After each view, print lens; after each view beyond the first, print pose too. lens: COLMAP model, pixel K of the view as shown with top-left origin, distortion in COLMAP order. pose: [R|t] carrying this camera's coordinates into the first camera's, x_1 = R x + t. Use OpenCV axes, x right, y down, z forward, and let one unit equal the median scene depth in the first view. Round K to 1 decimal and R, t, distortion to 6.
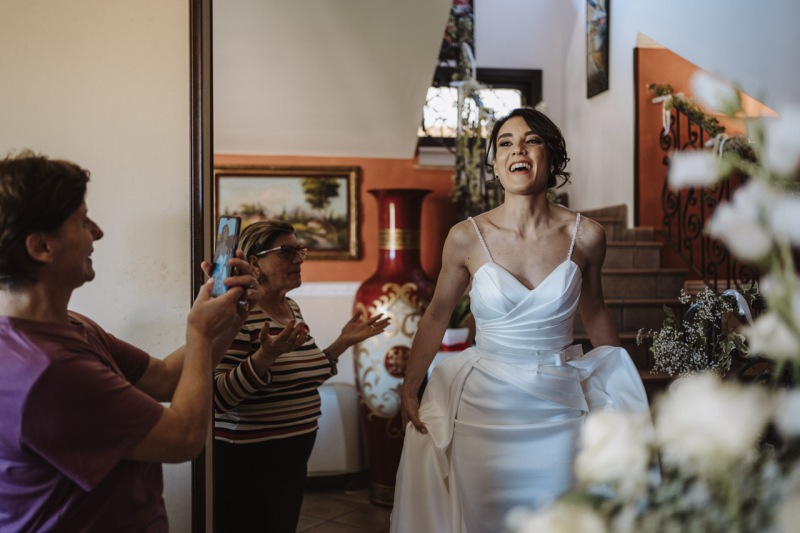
lens RADIAL K [[844.8, 0, 405.1], [0, 844.8, 267.8], [0, 0, 1]] dist [-0.013387, -0.002896]
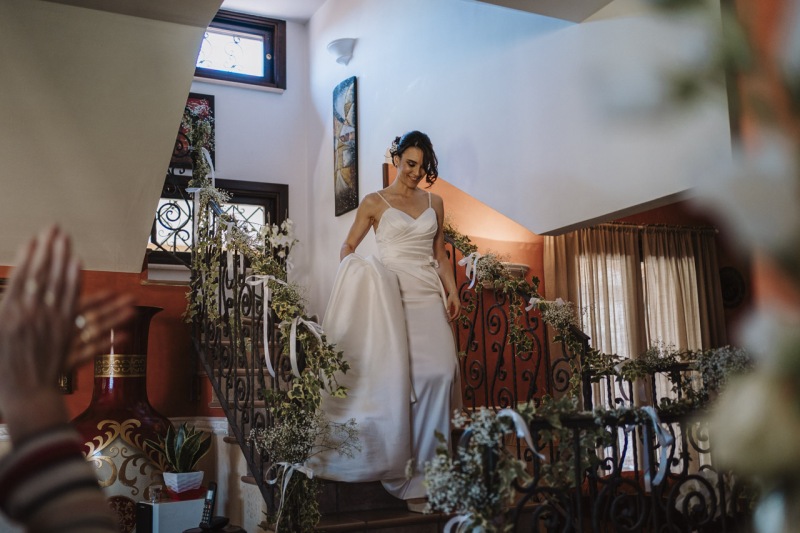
lens RADIAL K [[844.8, 0, 405.1], [0, 844.8, 267.8], [0, 0, 1]] dist [-0.013387, -0.002896]
pose [[0.954848, 0.021449, 0.296320, 0.013045], [0.027754, 0.986589, -0.160848, 0.012466], [-0.295796, 0.161809, 0.941447, 0.115076]]
